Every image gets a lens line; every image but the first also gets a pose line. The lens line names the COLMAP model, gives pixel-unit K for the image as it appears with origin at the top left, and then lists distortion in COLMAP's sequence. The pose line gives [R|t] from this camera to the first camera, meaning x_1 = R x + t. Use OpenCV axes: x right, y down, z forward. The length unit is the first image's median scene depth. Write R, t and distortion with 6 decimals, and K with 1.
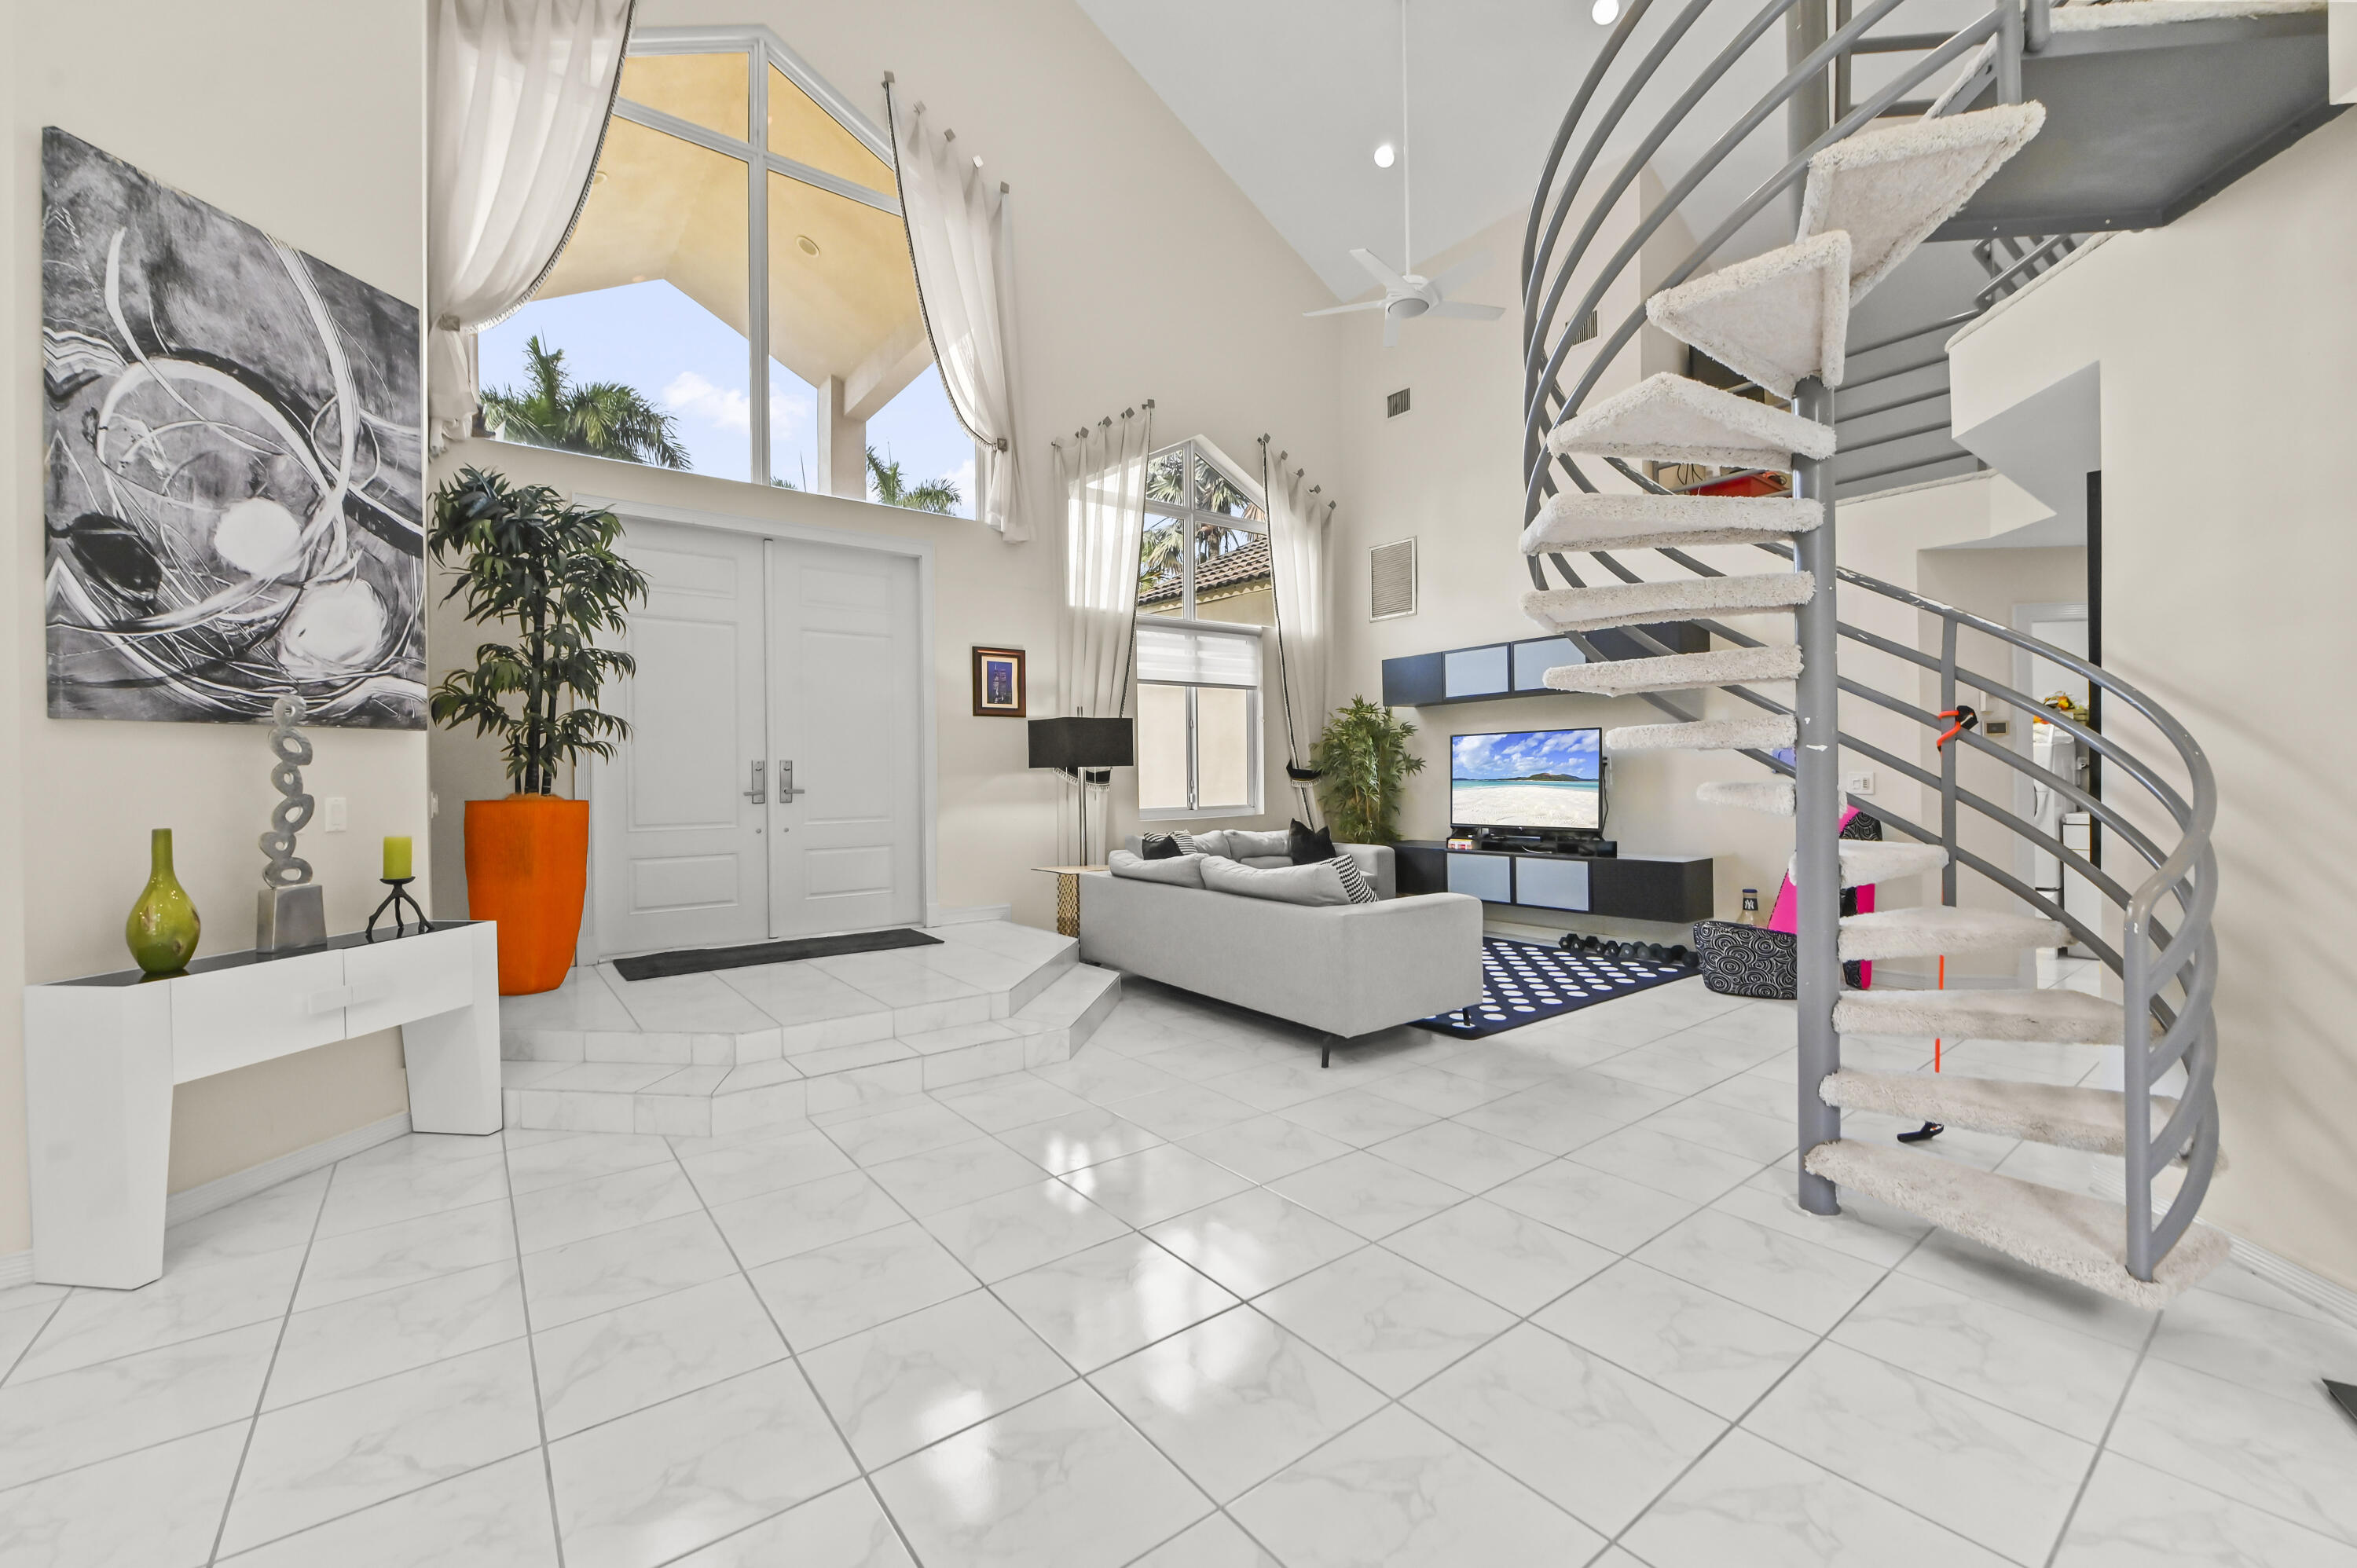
lens RADIAL K [[951.7, 0, 1186.0], [0, 951.7, 773.4], [0, 0, 1]] dist [-0.002603, -0.000421]
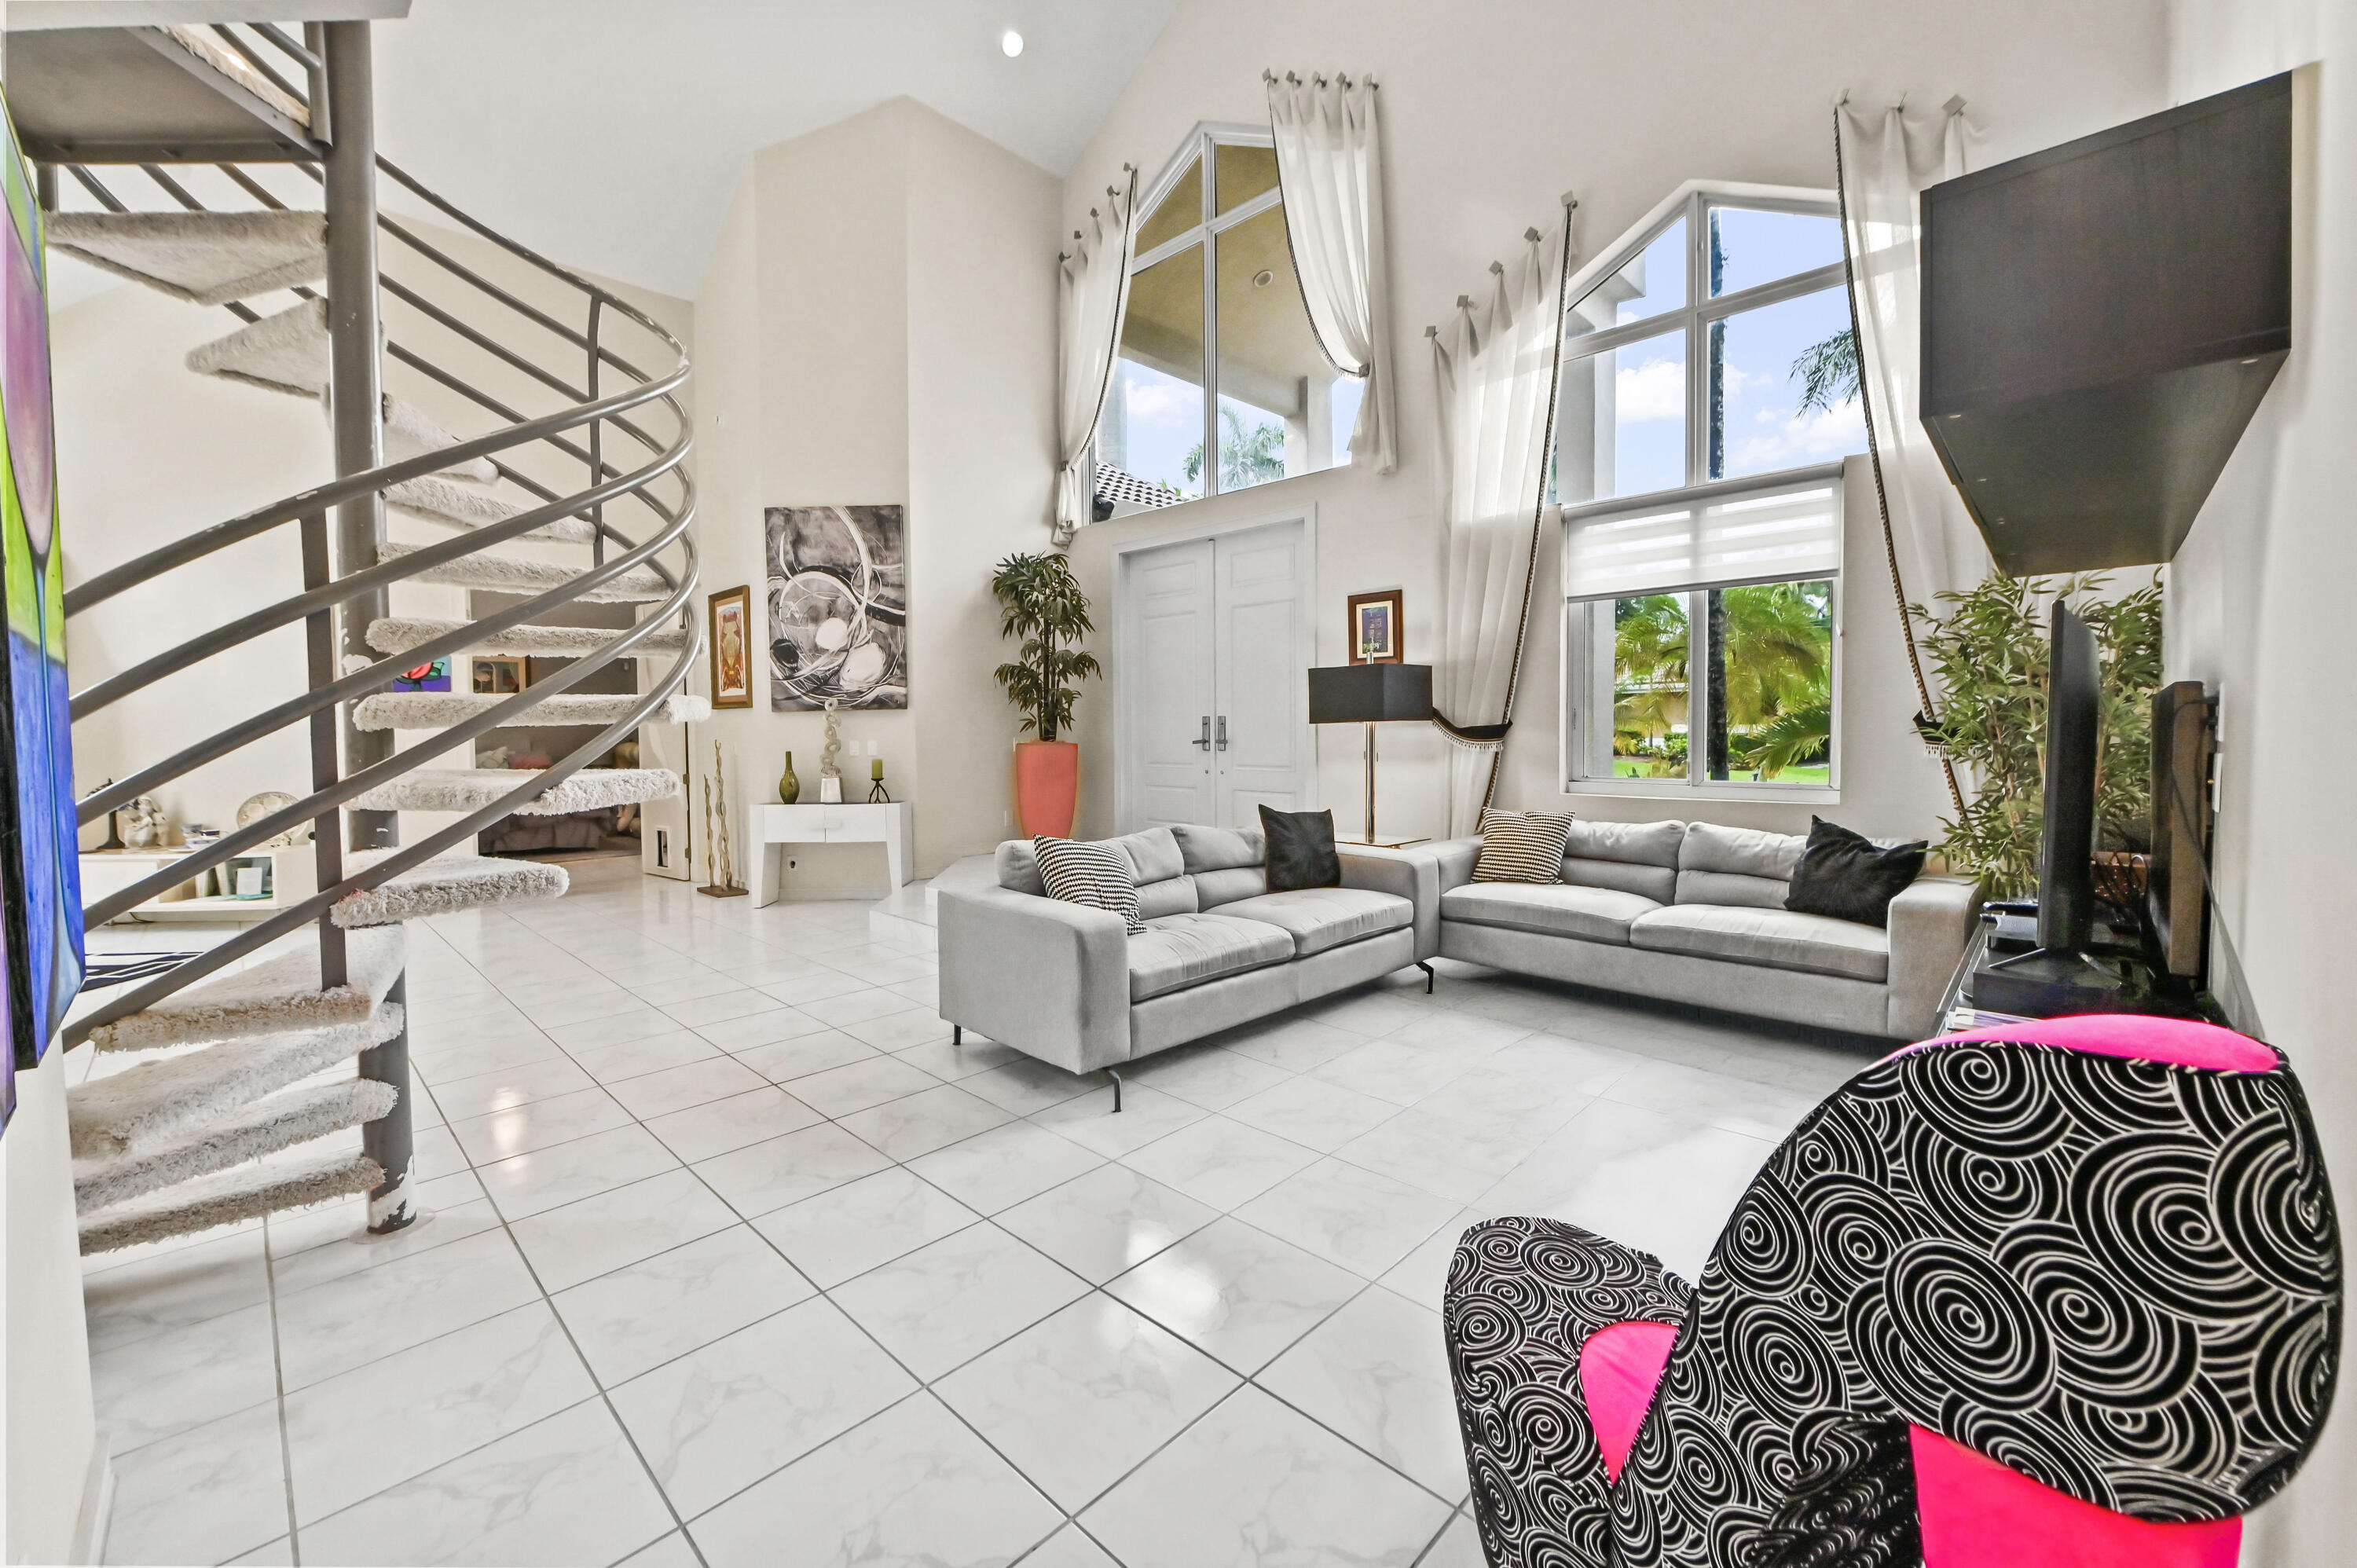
lens RADIAL K [[939.4, 0, 1179.6], [0, 939.4, 757.1], [0, 0, 1]] dist [-0.007222, -0.000069]
pose [[0.147018, 0.043048, -0.988197, 0.700597], [0.008900, 0.998954, 0.044841, -0.014430], [0.989094, -0.015387, 0.146481, 0.686550]]
